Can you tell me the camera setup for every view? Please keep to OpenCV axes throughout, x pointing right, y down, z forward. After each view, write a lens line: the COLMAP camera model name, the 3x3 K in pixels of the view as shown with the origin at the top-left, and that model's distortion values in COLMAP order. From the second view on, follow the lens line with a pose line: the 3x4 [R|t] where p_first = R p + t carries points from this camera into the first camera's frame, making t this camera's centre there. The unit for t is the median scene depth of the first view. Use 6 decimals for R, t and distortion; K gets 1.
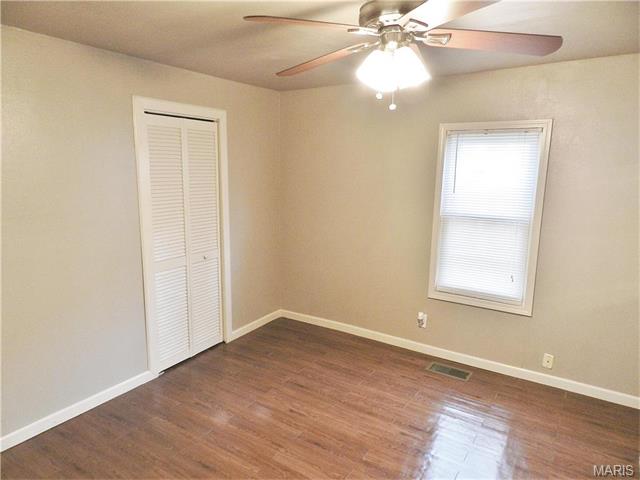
lens RADIAL K [[442.6, 0, 320.0], [0, 442.6, 240.0], [0, 0, 1]] dist [0.003612, 0.001462]
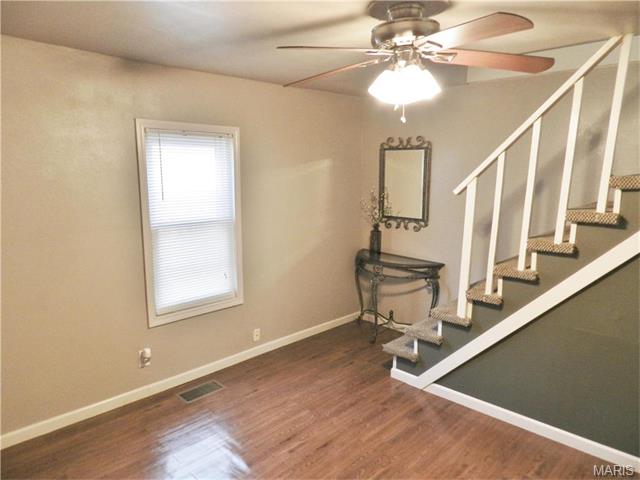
lens RADIAL K [[442.6, 0, 320.0], [0, 442.6, 240.0], [0, 0, 1]] dist [0.003612, 0.001462]
pose [[0.156424, -0.175505, 0.971972, -0.540166], [0.144555, 0.977557, 0.153250, -0.125301], [-0.977054, 0.116531, 0.178284, 0.579277]]
